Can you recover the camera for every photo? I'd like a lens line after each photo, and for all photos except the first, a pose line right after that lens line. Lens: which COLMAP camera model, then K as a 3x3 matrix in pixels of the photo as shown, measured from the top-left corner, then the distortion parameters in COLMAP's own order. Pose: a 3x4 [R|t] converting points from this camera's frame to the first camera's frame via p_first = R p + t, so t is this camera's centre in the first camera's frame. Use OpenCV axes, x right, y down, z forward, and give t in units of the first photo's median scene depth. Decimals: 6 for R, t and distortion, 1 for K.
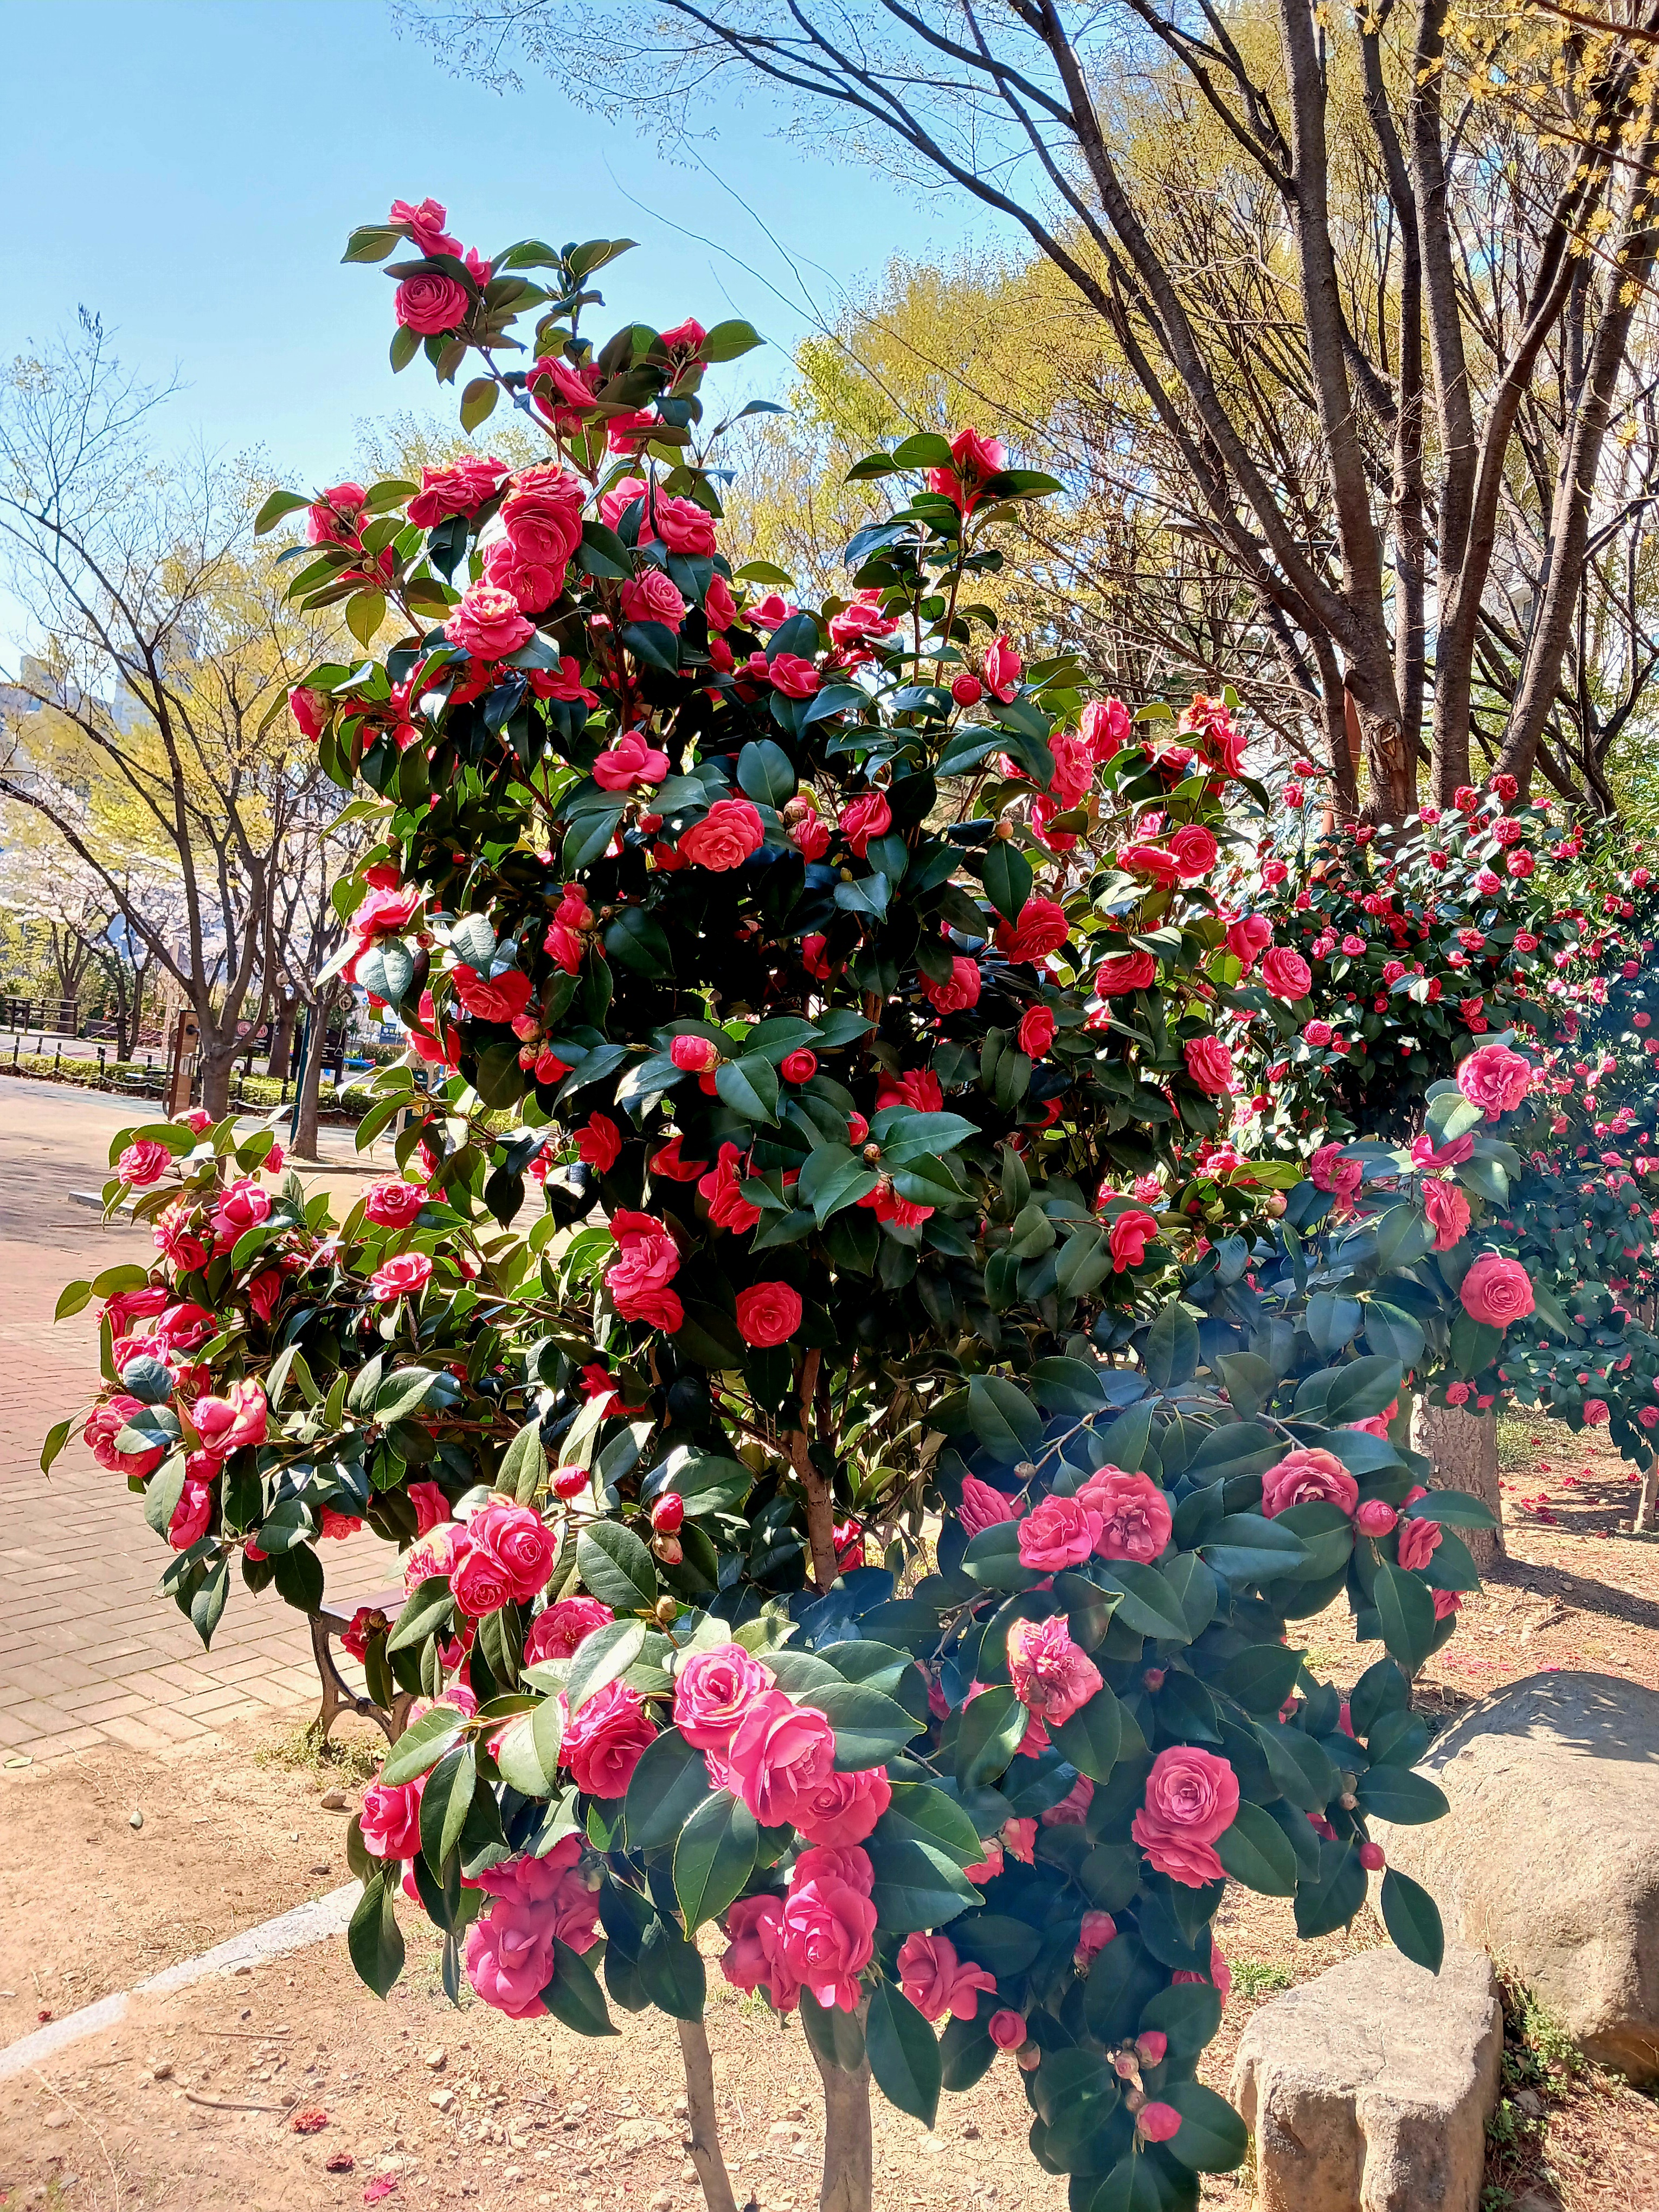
lens RADIAL K [[1763.2, 0, 823.1], [0, 1763.2, 1073.2], [0, 0, 1]] dist [0.009630, -0.027624]
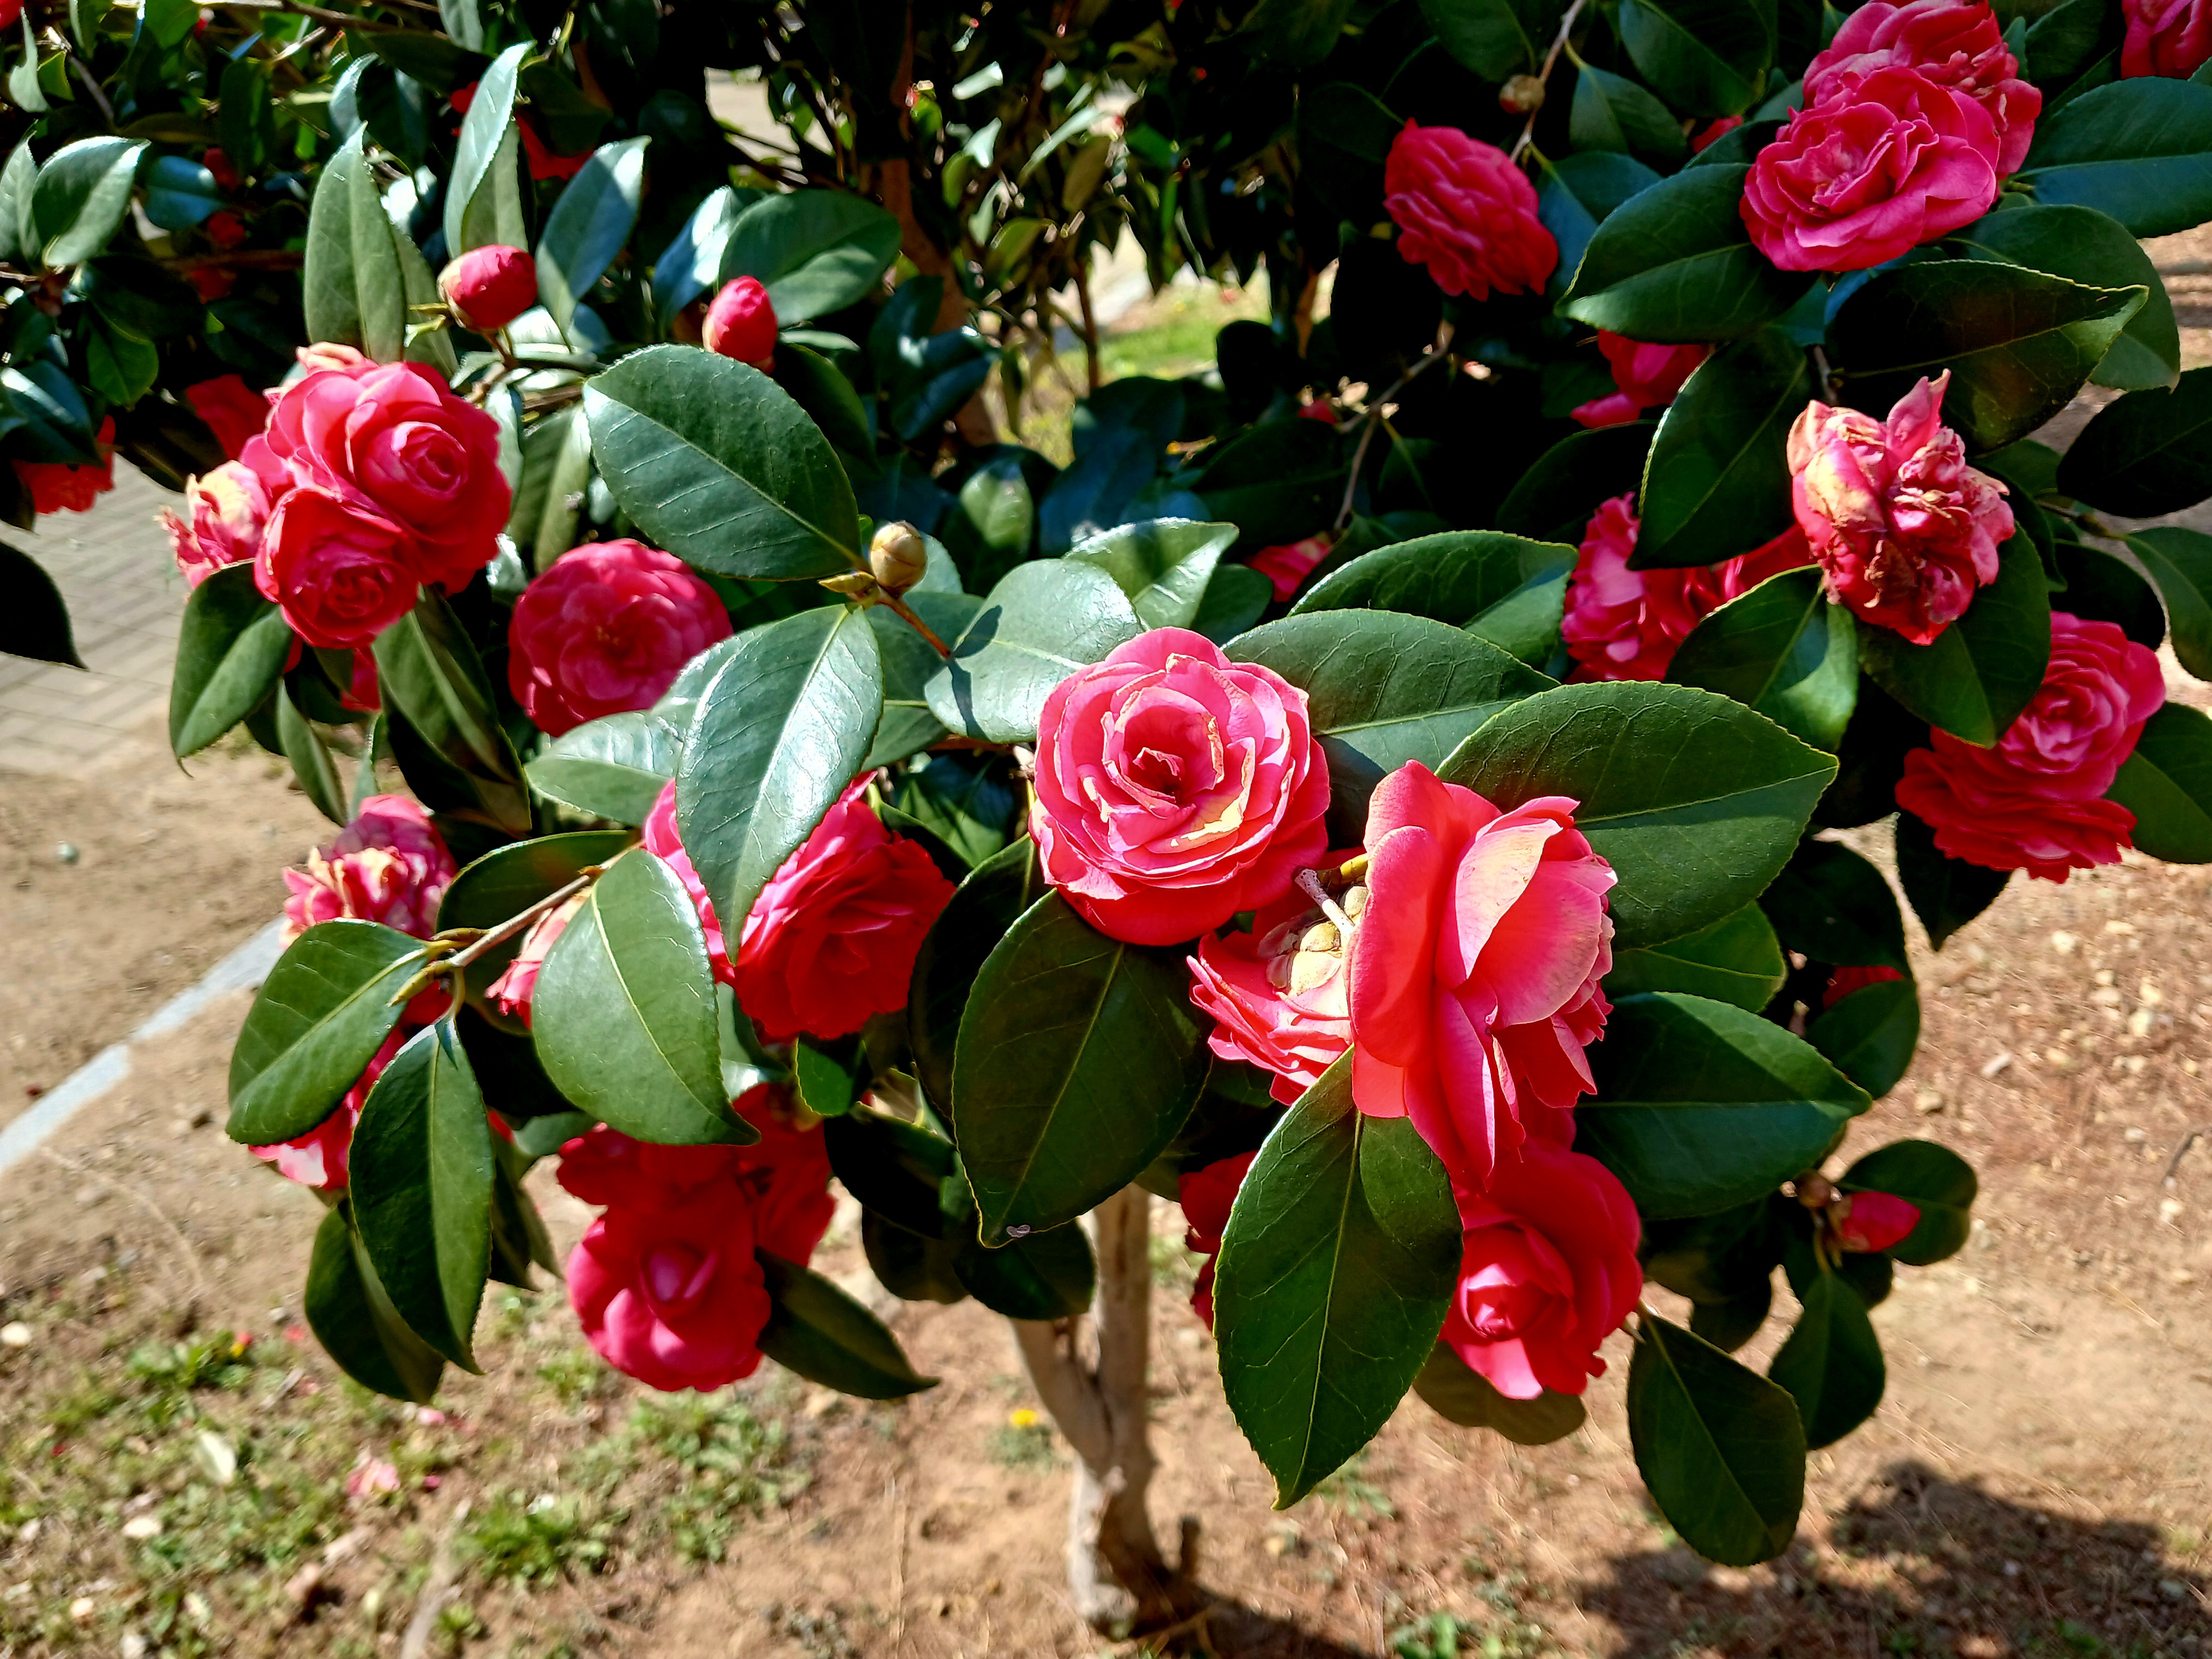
lens RADIAL K [[1763.2, 0, 1106.0], [0, 1763.2, 829.5], [0, 0, 1]] dist [0.009630, -0.027624]
pose [[0.966330, -0.214640, 0.141904, -0.060181], [0.115823, 0.855312, 0.505001, 0.097305], [-0.229766, -0.471562, 0.851374, 0.365108]]
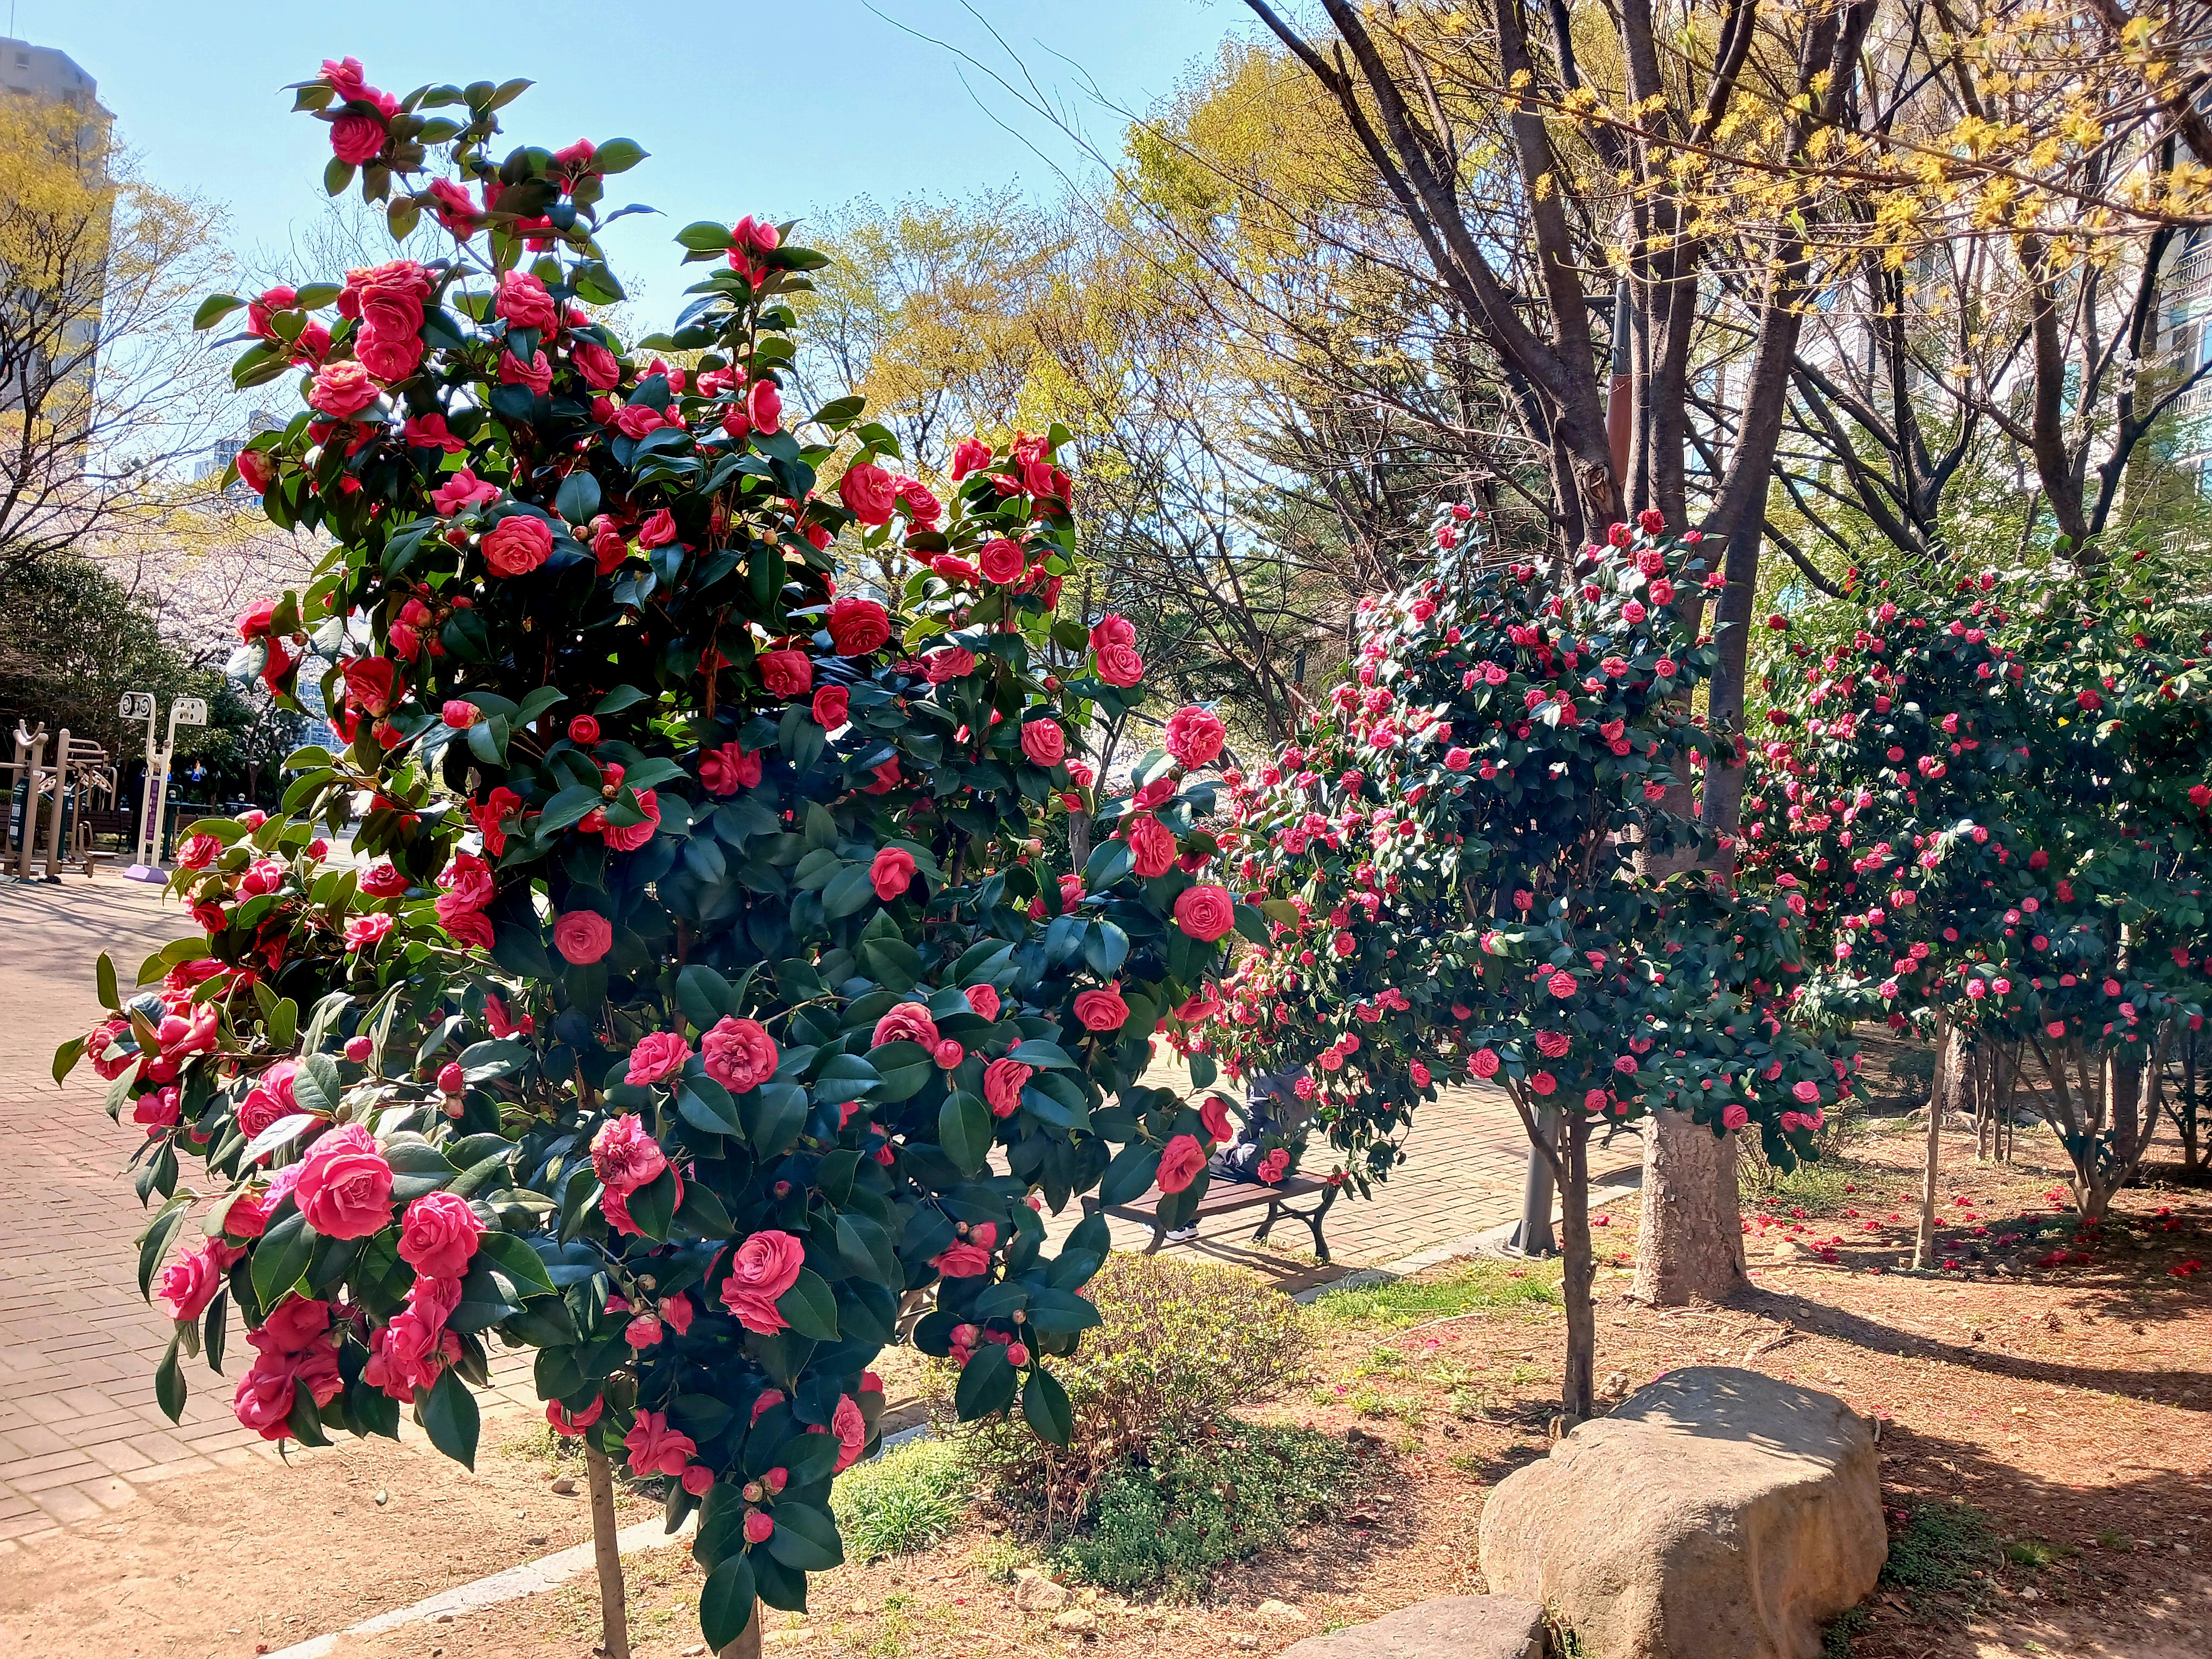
lens RADIAL K [[1785.6, 0, 1106.0], [0, 1785.6, 829.5], [0, 0, 1]] dist [-0.002726, 0.013718]
pose [[0.995210, -0.026620, -0.094070, 0.371862], [0.024547, 0.999431, -0.023130, 0.082865], [0.094632, 0.020710, 0.995297, -0.173933]]
